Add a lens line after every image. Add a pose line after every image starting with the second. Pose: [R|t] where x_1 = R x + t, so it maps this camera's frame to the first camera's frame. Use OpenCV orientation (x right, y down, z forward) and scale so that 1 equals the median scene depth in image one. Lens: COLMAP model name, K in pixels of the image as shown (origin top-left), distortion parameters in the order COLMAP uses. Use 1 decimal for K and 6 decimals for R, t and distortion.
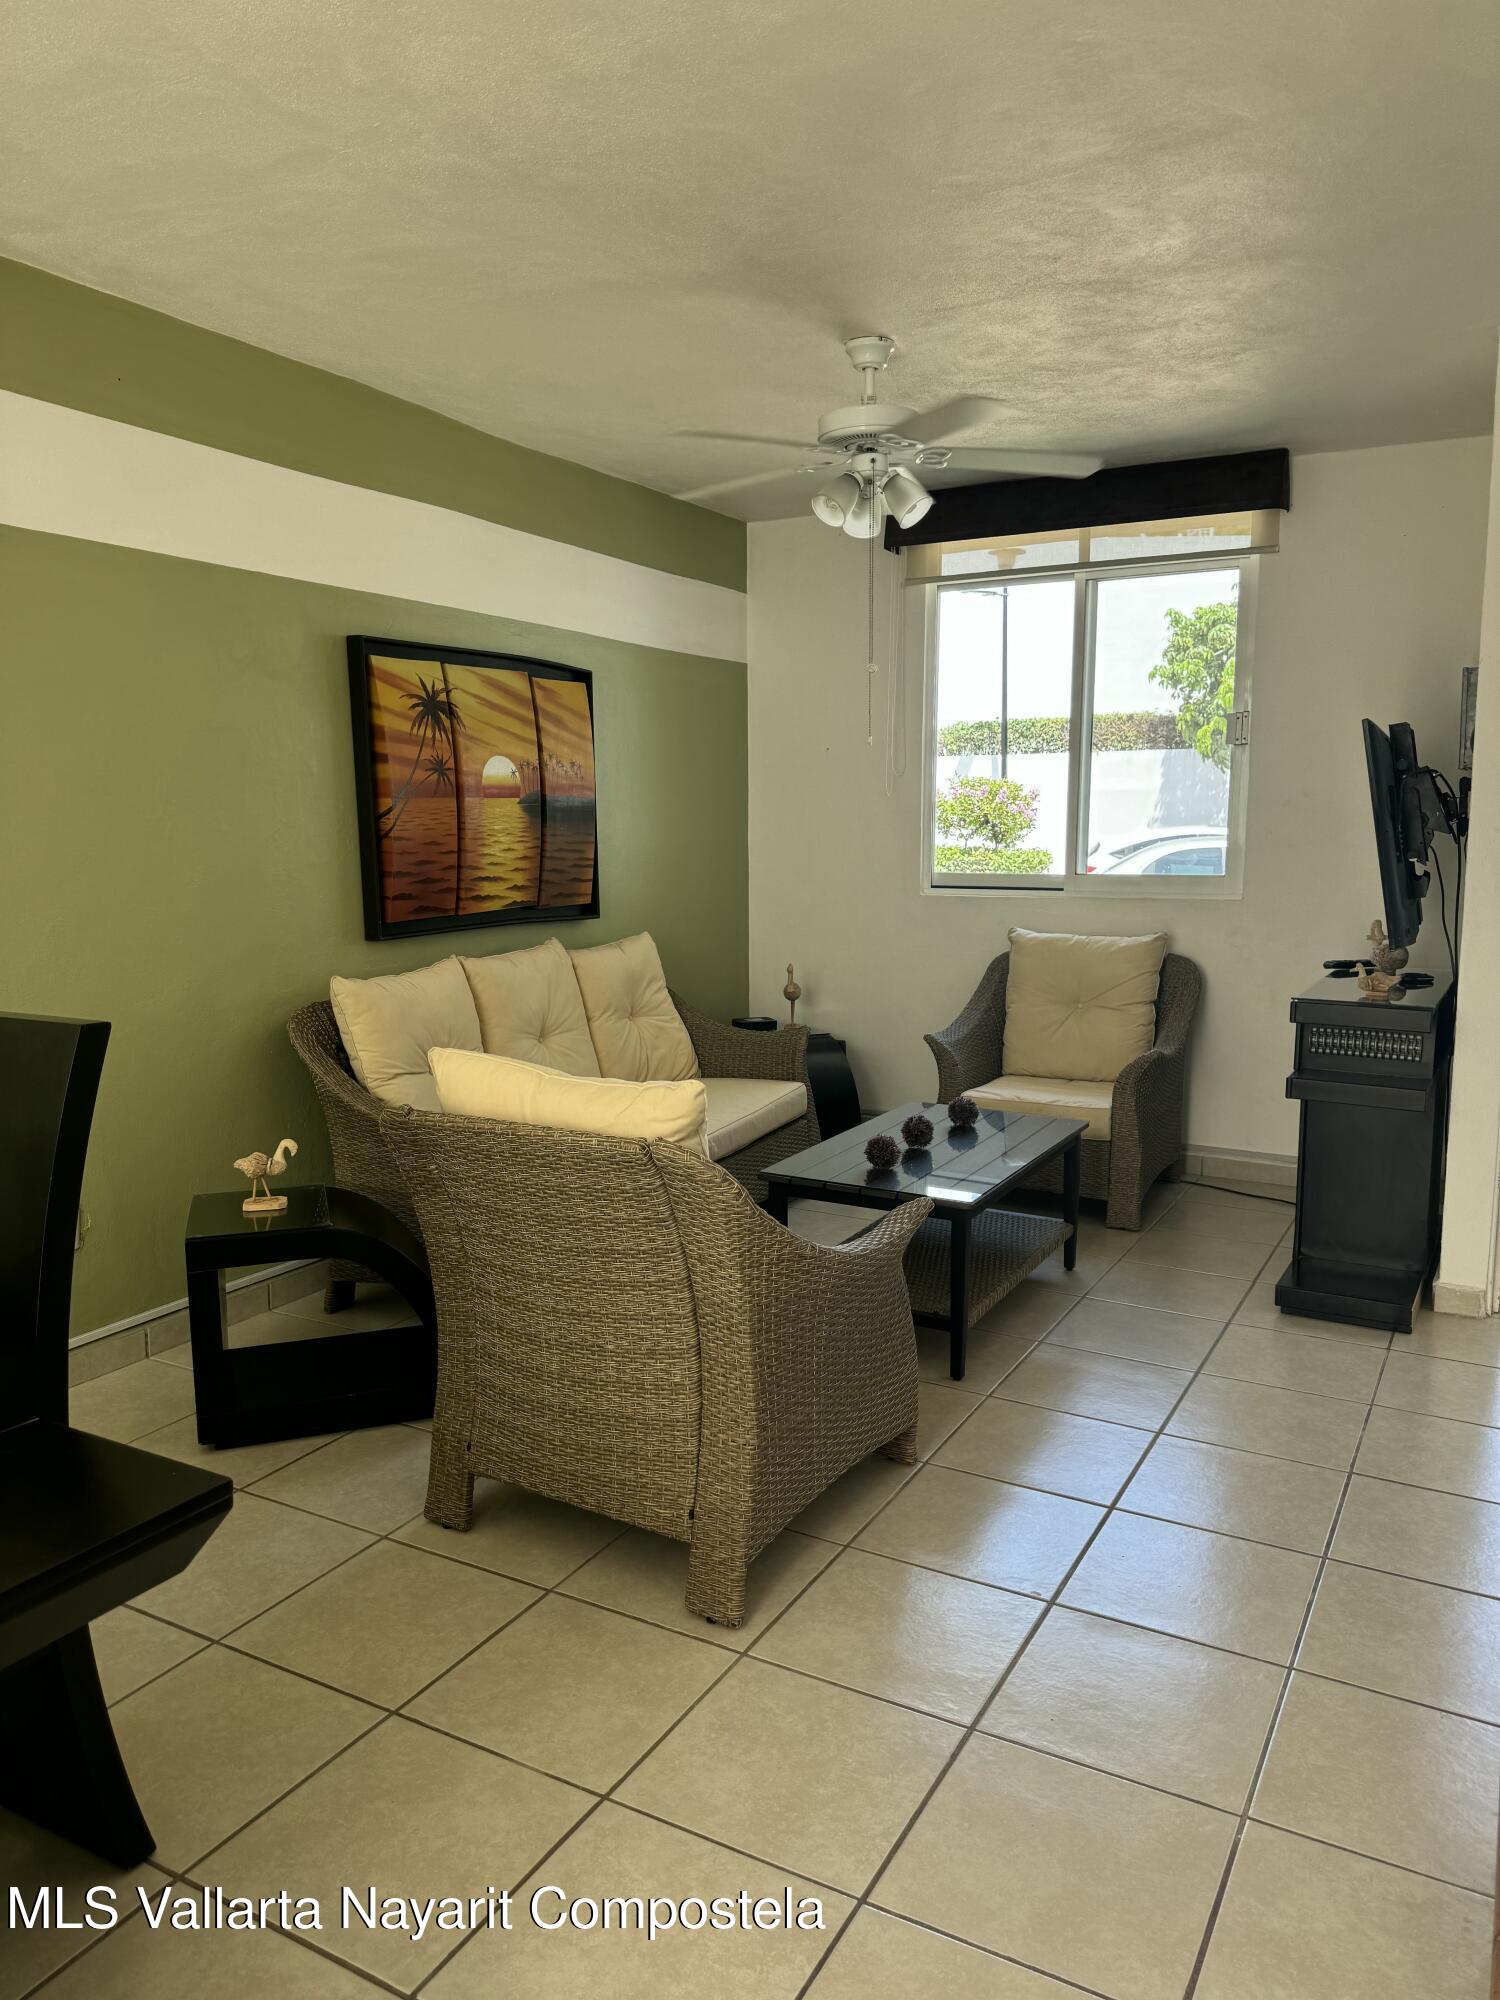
lens RADIAL K [[1436.1, 0, 742.4], [0, 1436.1, 1060.6], [0, 0, 1]] dist [0.206557, 0.000125]
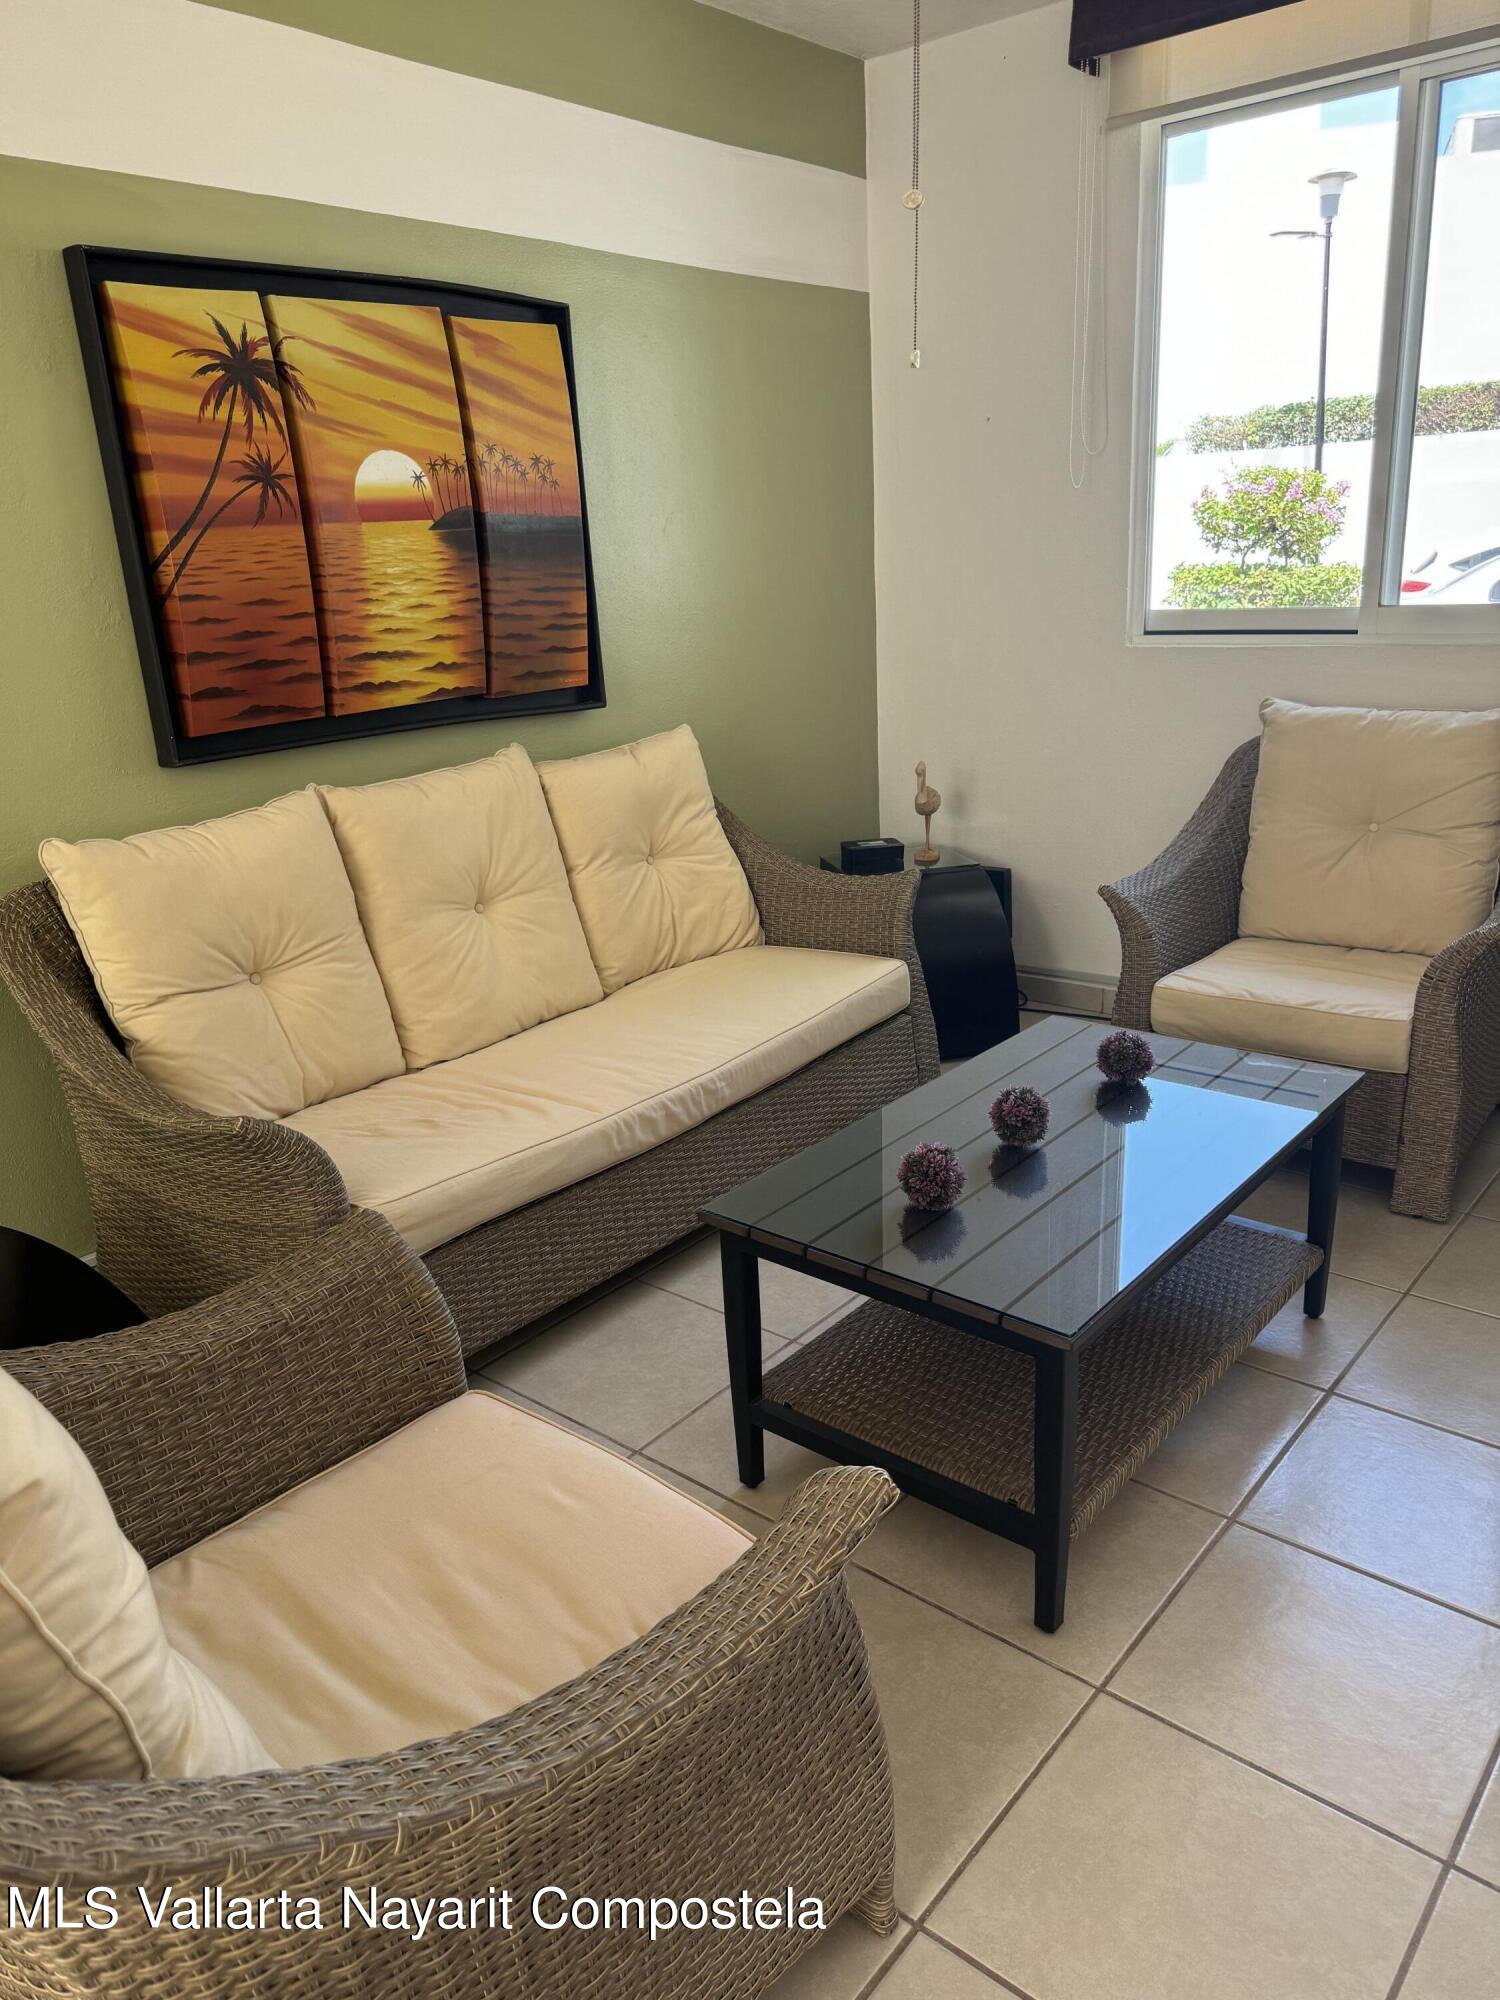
lens RADIAL K [[1401.1, 0, 750.6], [0, 1401.1, 1037.4], [0, 0, 1]] dist [0.117813, -0.164473]
pose [[0.980209, 0.019180, -0.197035, 0.105187], [0.013098, 0.986832, 0.161220, -0.056440], [0.197532, -0.160610, 0.967050, 0.389073]]
